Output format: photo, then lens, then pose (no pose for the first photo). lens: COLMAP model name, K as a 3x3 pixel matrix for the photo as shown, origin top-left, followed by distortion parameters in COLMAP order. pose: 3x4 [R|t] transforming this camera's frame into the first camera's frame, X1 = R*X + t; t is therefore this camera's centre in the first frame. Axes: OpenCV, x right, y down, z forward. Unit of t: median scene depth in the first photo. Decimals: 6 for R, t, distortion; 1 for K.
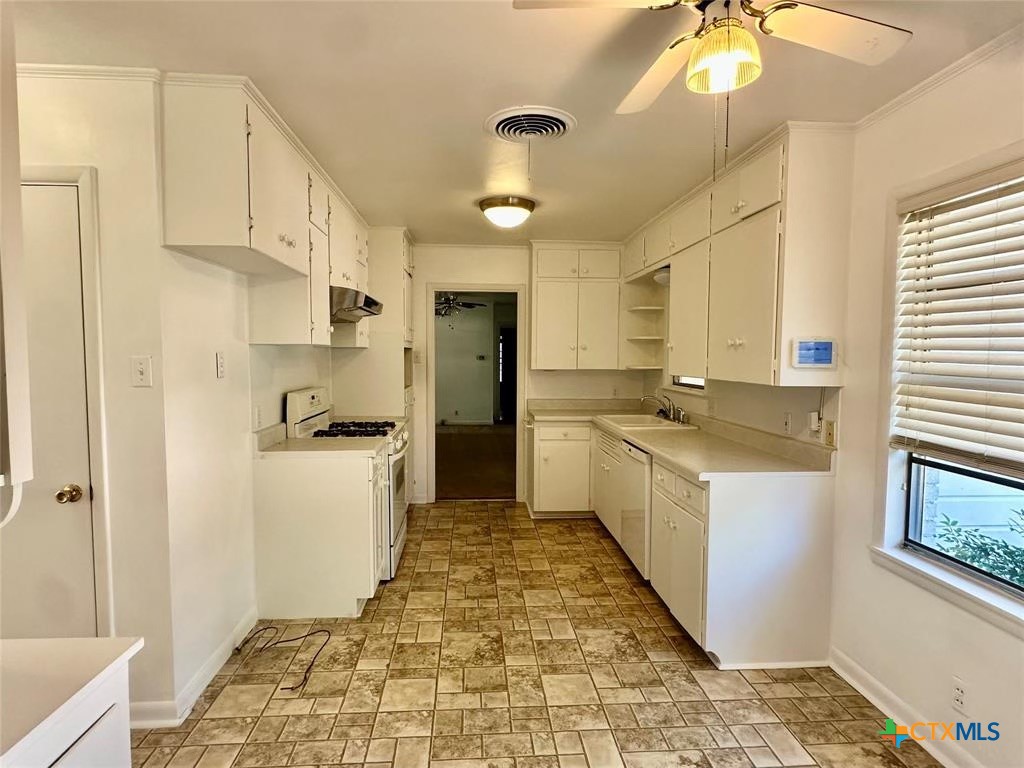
lens RADIAL K [[567.3, 0, 510.6], [0, 567.3, 384.3], [0, 0, 1]] dist [-0.006271, -0.000218]
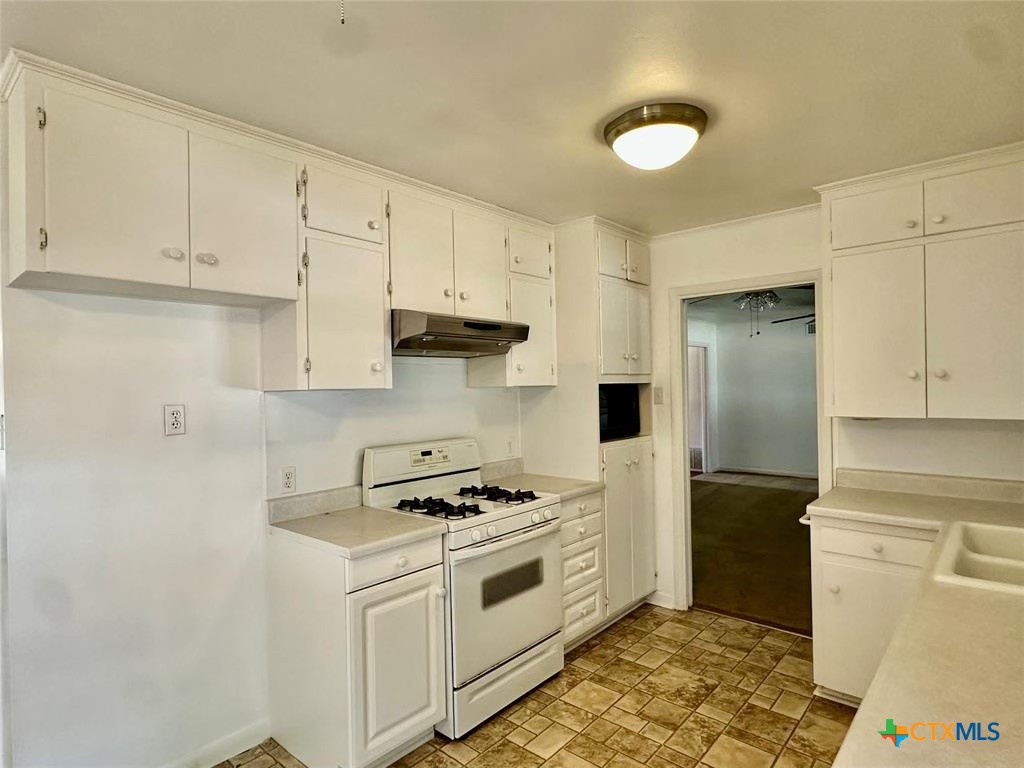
lens RADIAL K [[567.3, 0, 512.0], [0, 567.3, 387.6], [0, 0, 1]] dist [-0.006271, -0.000218]
pose [[0.702236, -0.018924, -0.711693, 0.322782], [-0.014422, 0.999063, -0.040796, -0.041842], [0.711798, 0.038912, 0.701306, 0.585117]]
